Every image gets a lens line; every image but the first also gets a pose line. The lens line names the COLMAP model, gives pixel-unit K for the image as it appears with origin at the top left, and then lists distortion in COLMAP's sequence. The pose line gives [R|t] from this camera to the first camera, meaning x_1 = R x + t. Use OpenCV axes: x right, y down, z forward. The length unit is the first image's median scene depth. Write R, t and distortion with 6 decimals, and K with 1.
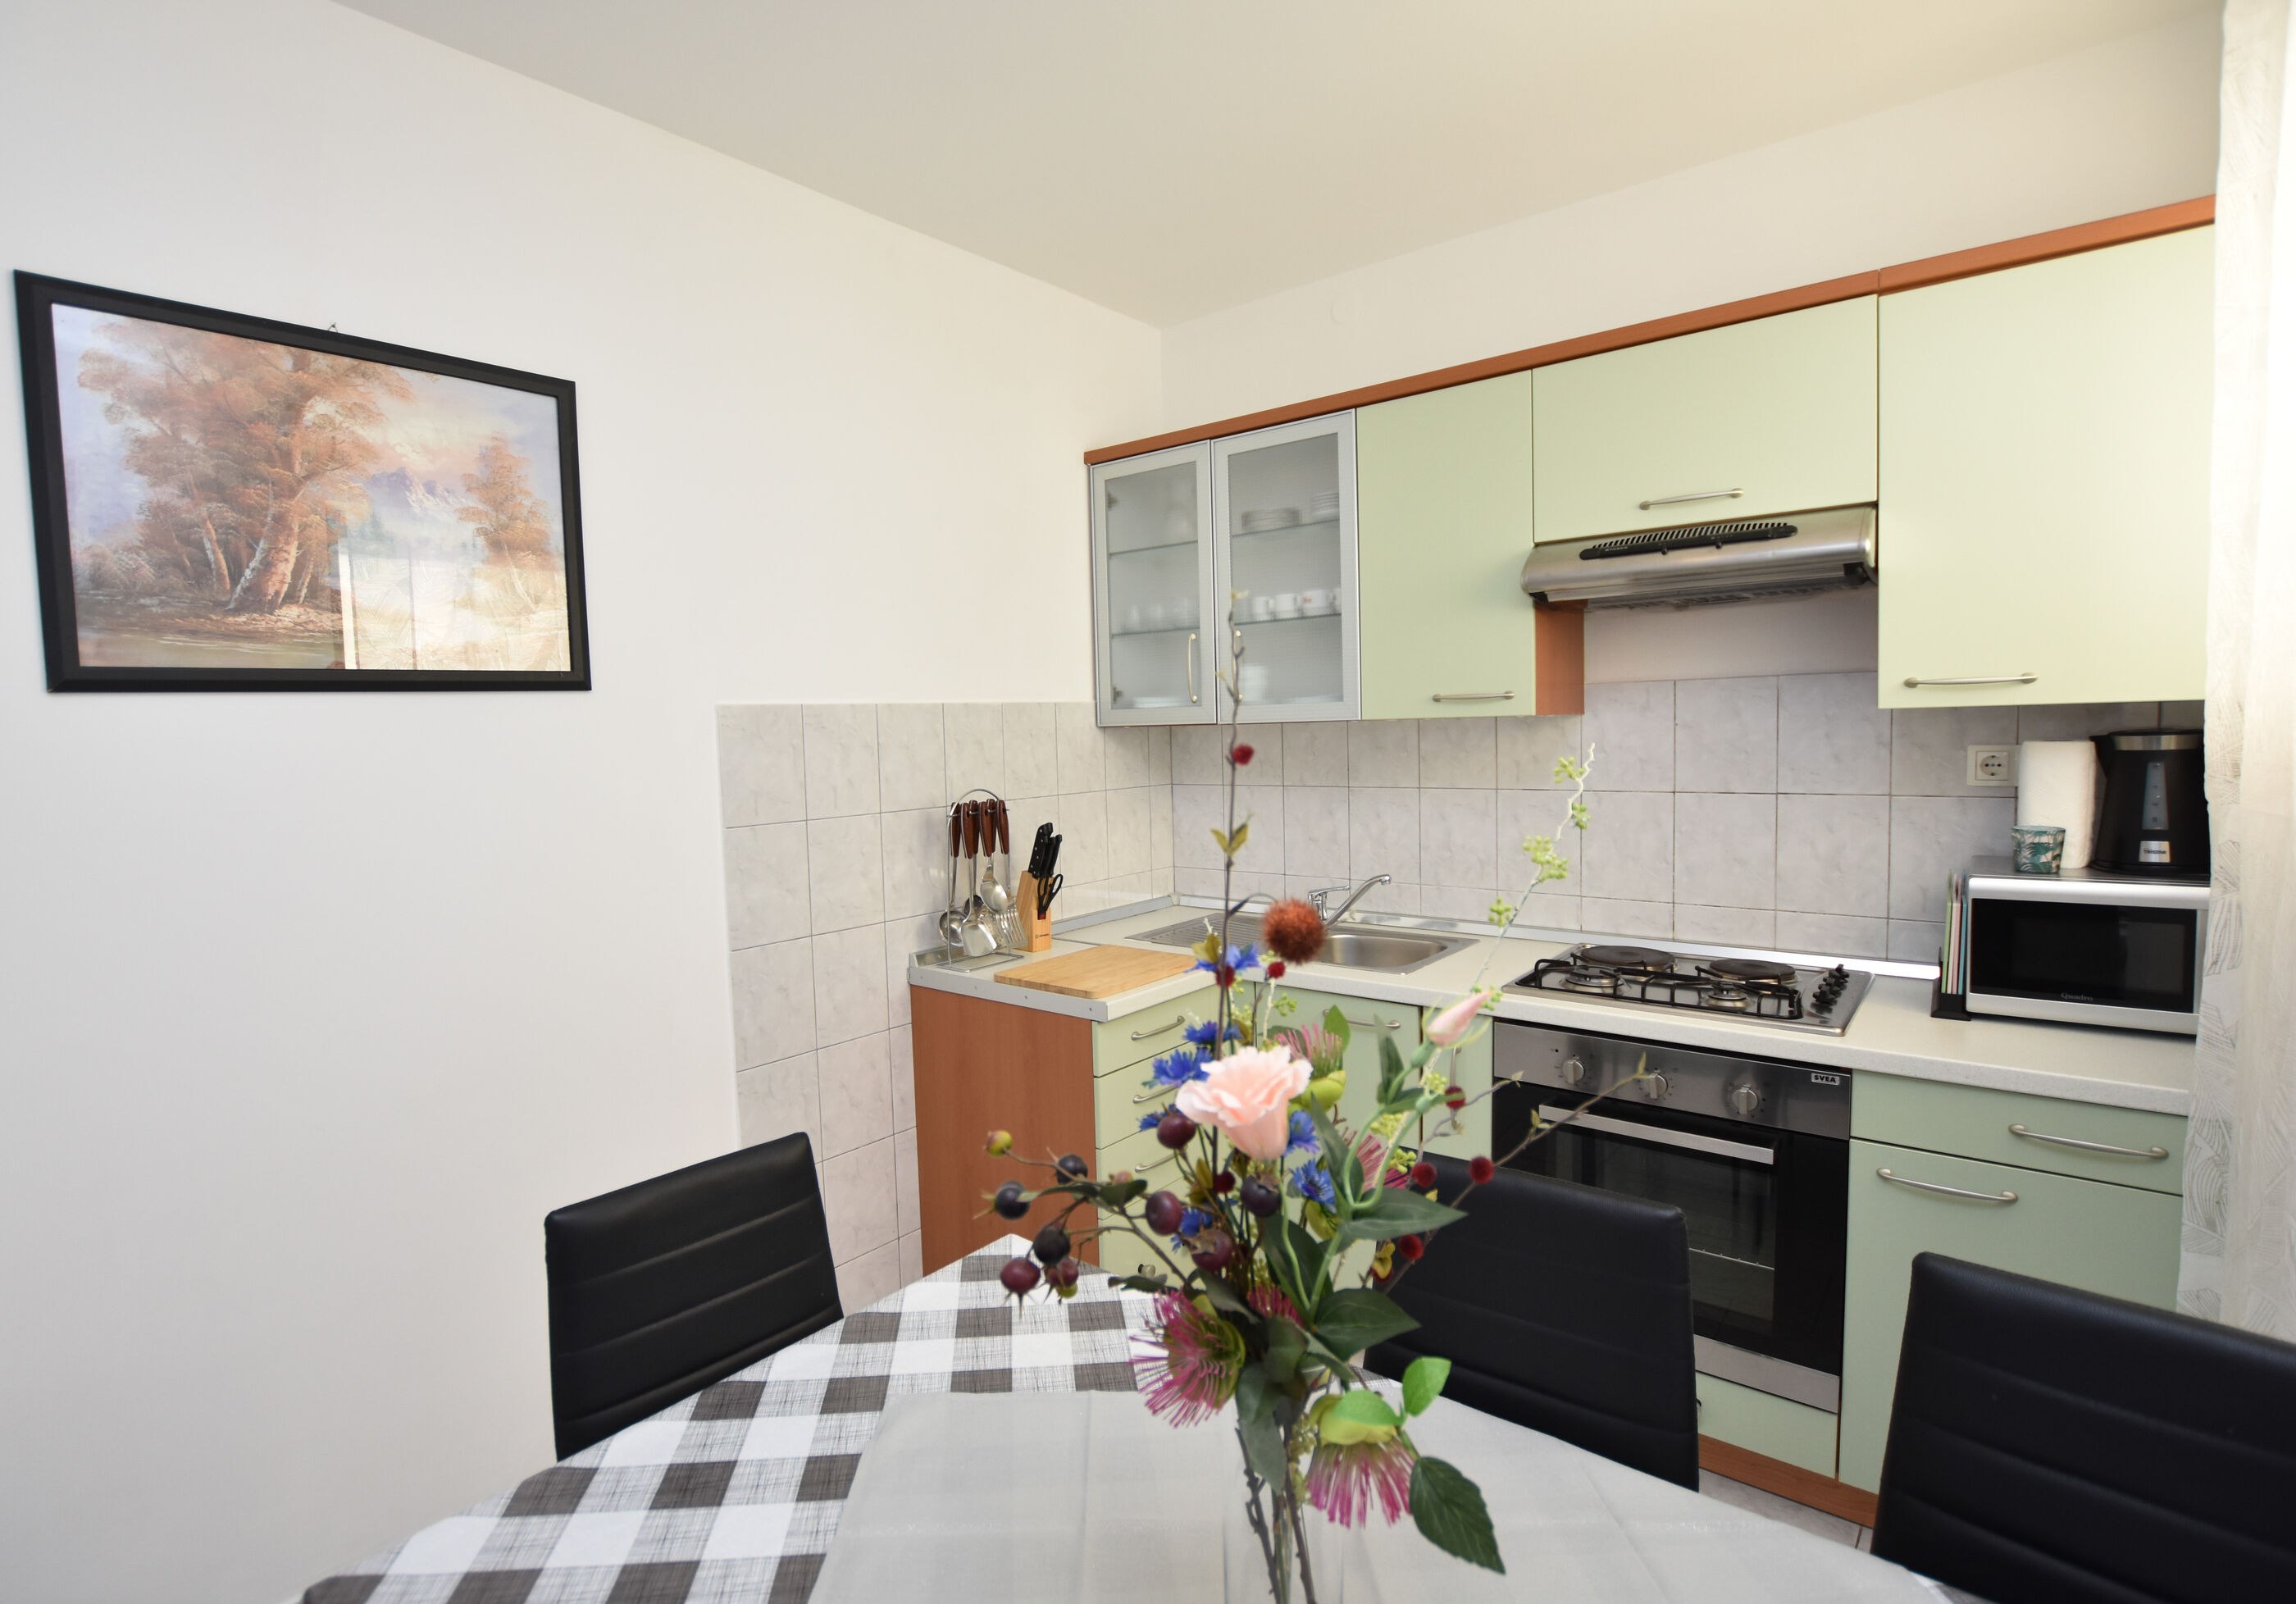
lens RADIAL K [[1124.2, 0, 1098.4], [0, 1124.2, 798.6], [0, 0, 1]] dist [-0.002448, -0.000260]
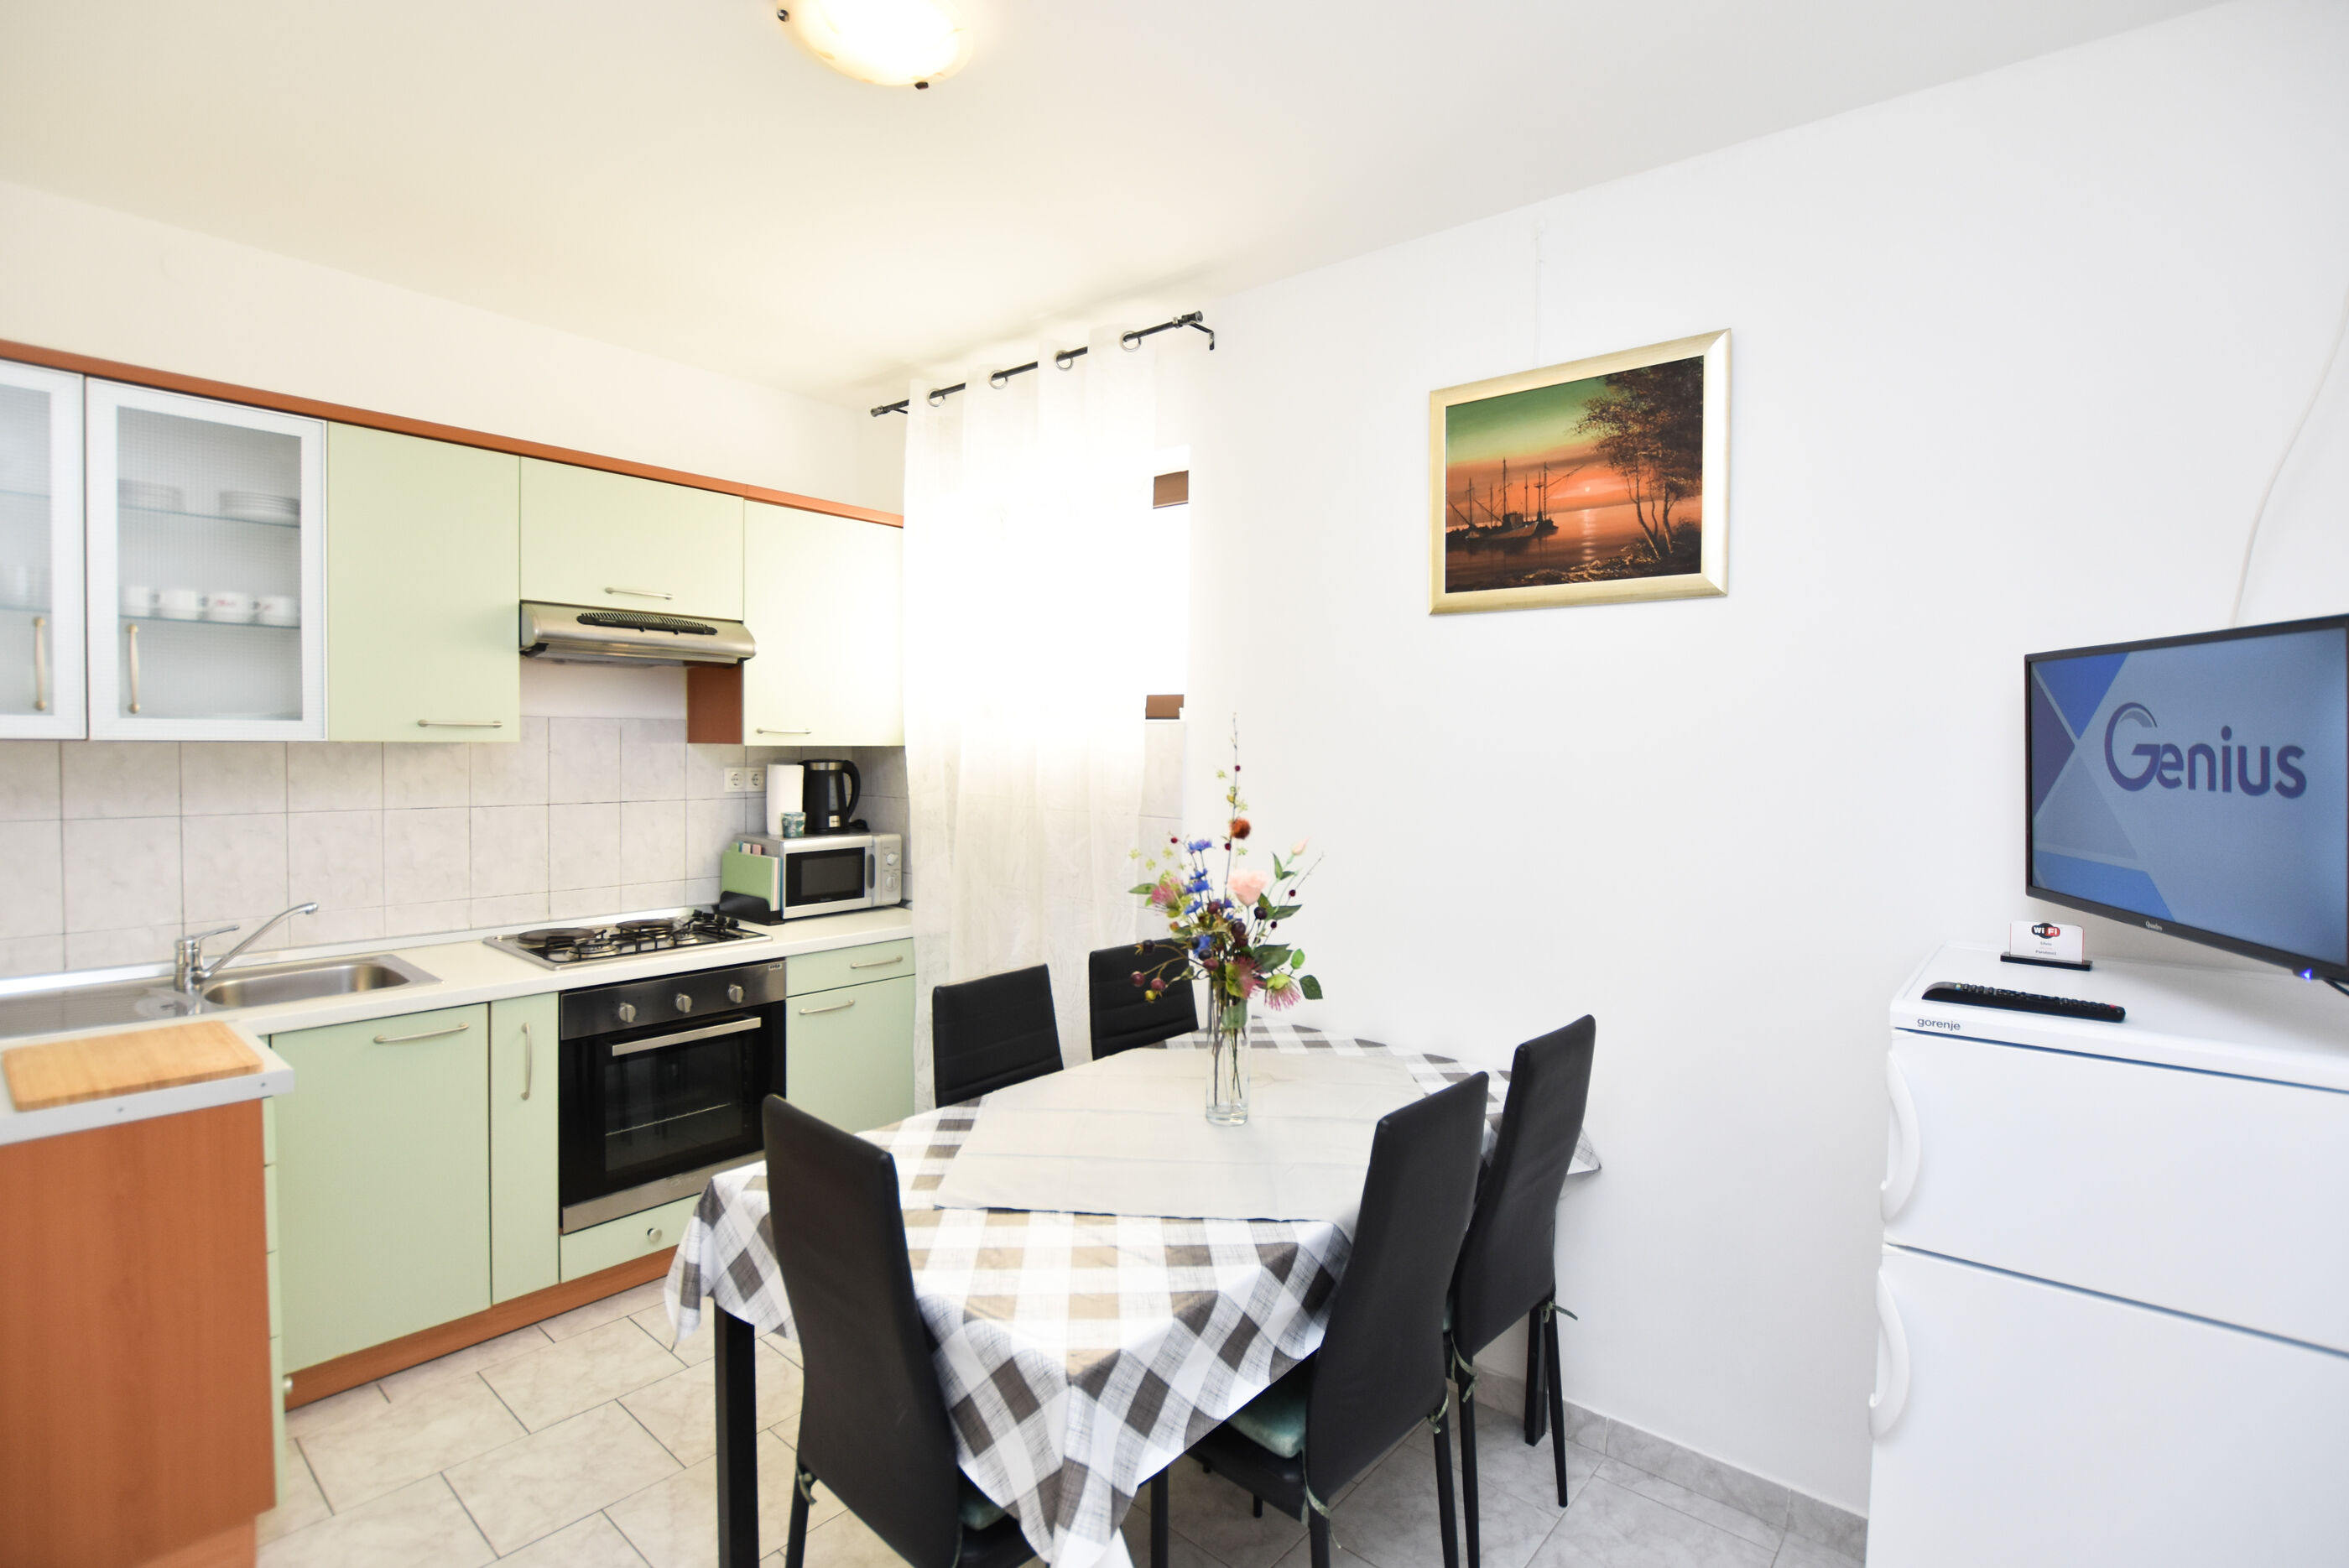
lens RADIAL K [[1090.3, 0, 1172.7], [0, 1090.3, 780.0], [0, 0, 1]] dist [-0.034210, 0.004715]
pose [[0.009180, -0.009422, 0.999913, -0.718127], [0.048823, 0.998767, 0.008963, -0.010032], [-0.998765, 0.048736, 0.009629, 0.285903]]
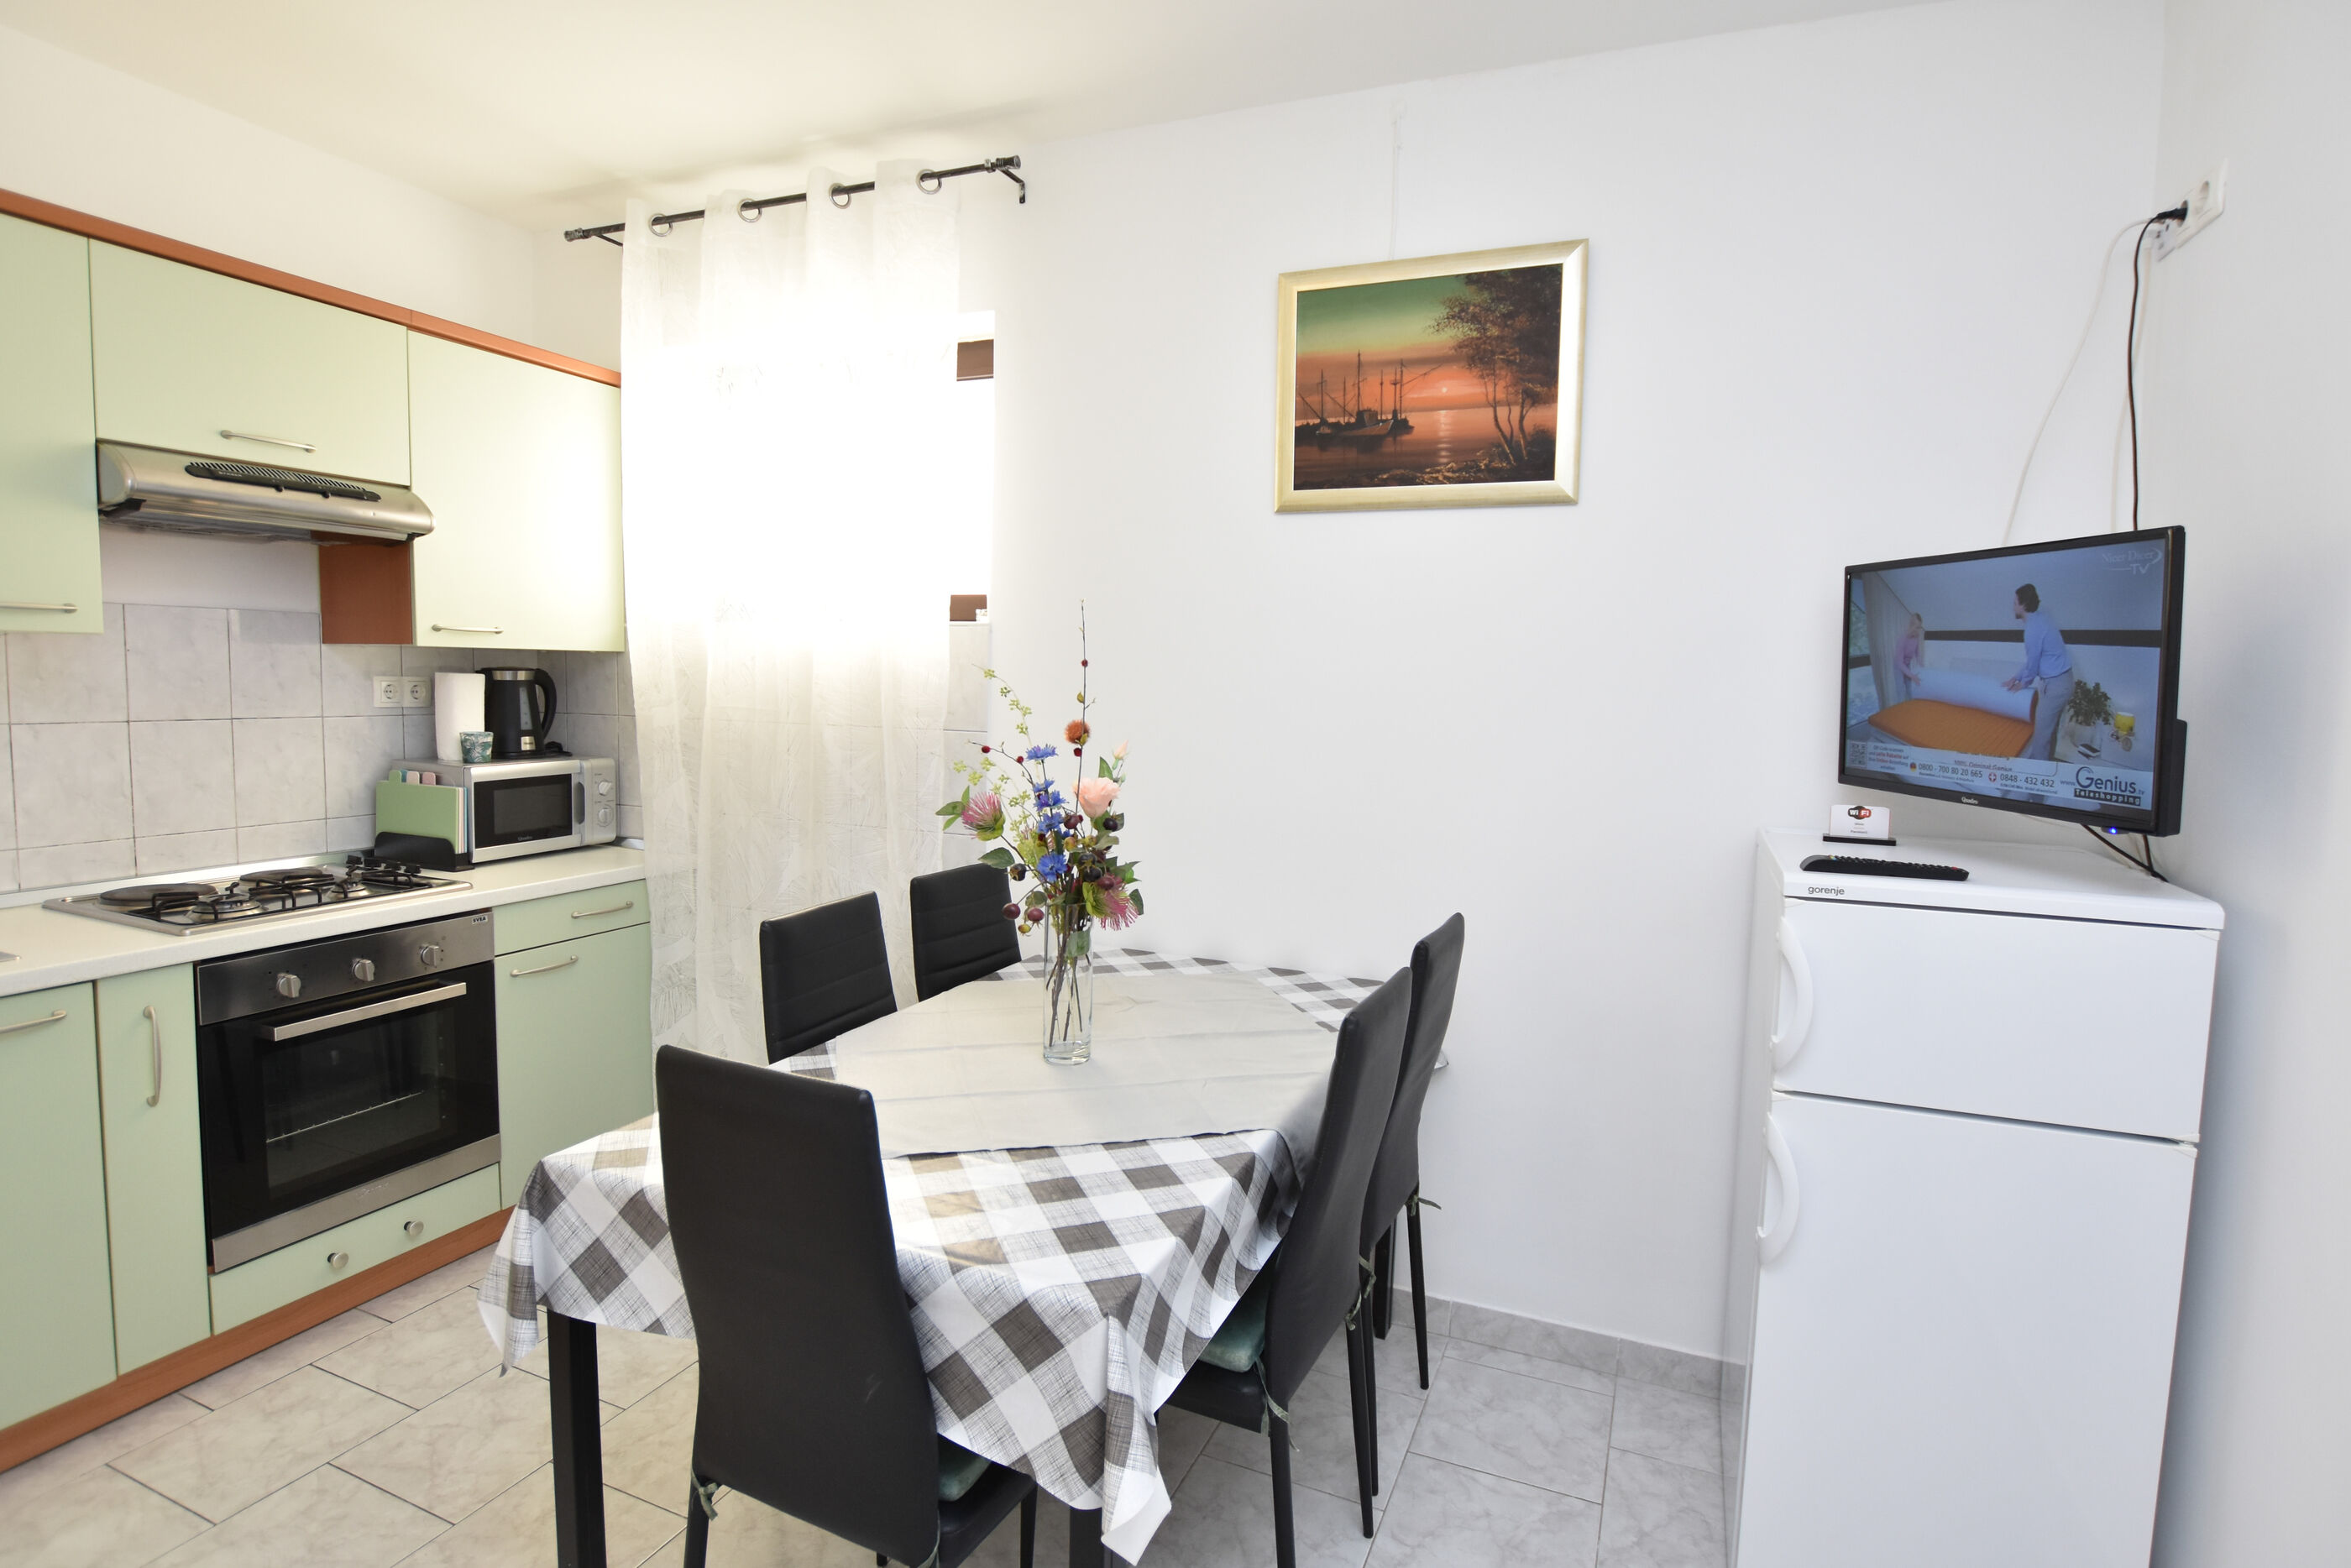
lens RADIAL K [[1174.5, 0, 1175.5], [0, 1174.5, 784.0], [0, 0, 1]] dist [-0.030331, 0.001961]
pose [[-0.289335, -0.067025, 0.954878, -0.690197], [0.044820, 0.995503, 0.083457, 0.005750], [-0.956178, 0.066945, -0.285030, 0.440515]]
